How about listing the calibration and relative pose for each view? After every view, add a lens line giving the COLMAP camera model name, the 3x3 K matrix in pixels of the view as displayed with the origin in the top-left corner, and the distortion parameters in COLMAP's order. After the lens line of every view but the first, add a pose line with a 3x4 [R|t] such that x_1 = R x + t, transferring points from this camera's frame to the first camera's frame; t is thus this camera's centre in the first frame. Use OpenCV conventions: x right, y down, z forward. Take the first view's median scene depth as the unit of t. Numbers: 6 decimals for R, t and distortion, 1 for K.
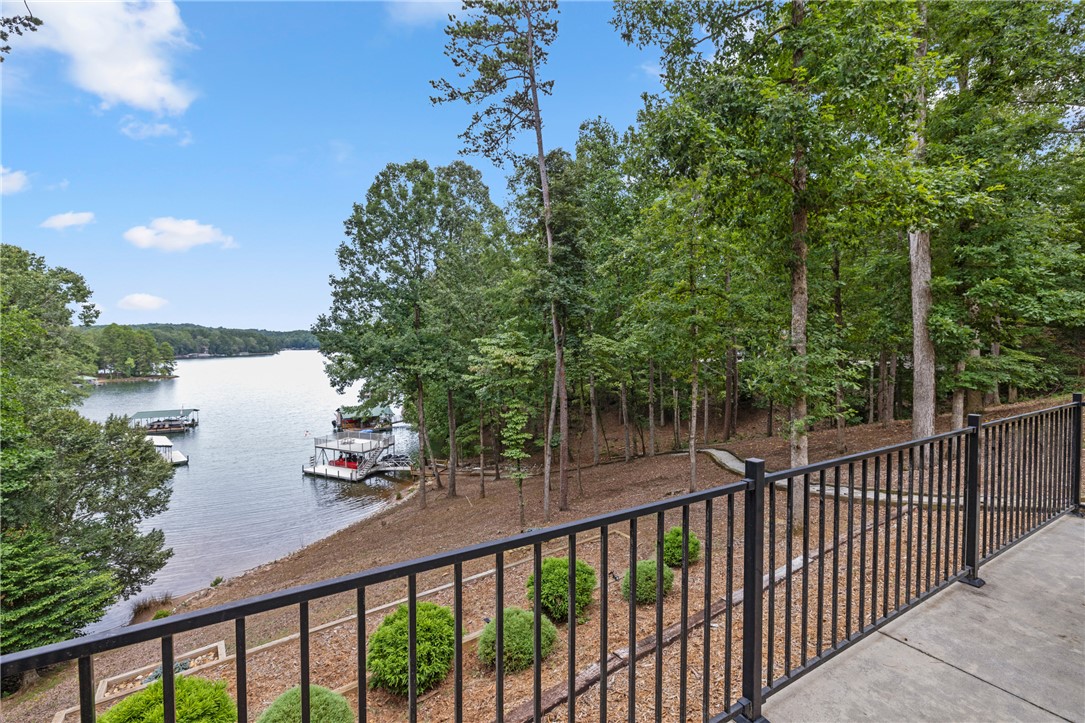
lens RADIAL K [[465.7, 0, 543.0], [0, 465.7, 356.5], [0, 0, 1]] dist [-0.002116, -0.000366]
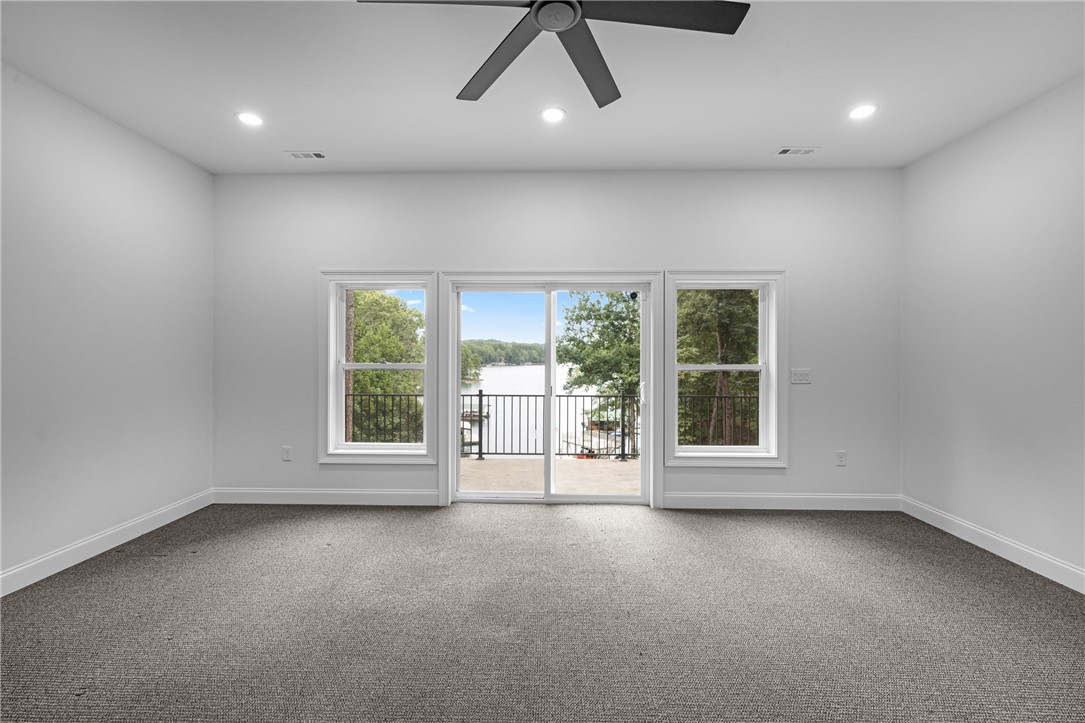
lens RADIAL K [[455.7, 0, 542.2], [0, 455.7, 353.4], [0, 0, 1]] dist [-0.000144, -0.000032]
pose [[0.855666, 0.006805, -0.517484, 0.135868], [-0.024794, 0.999304, -0.027857, 0.000782], [0.516935, 0.036667, 0.855239, -0.096335]]
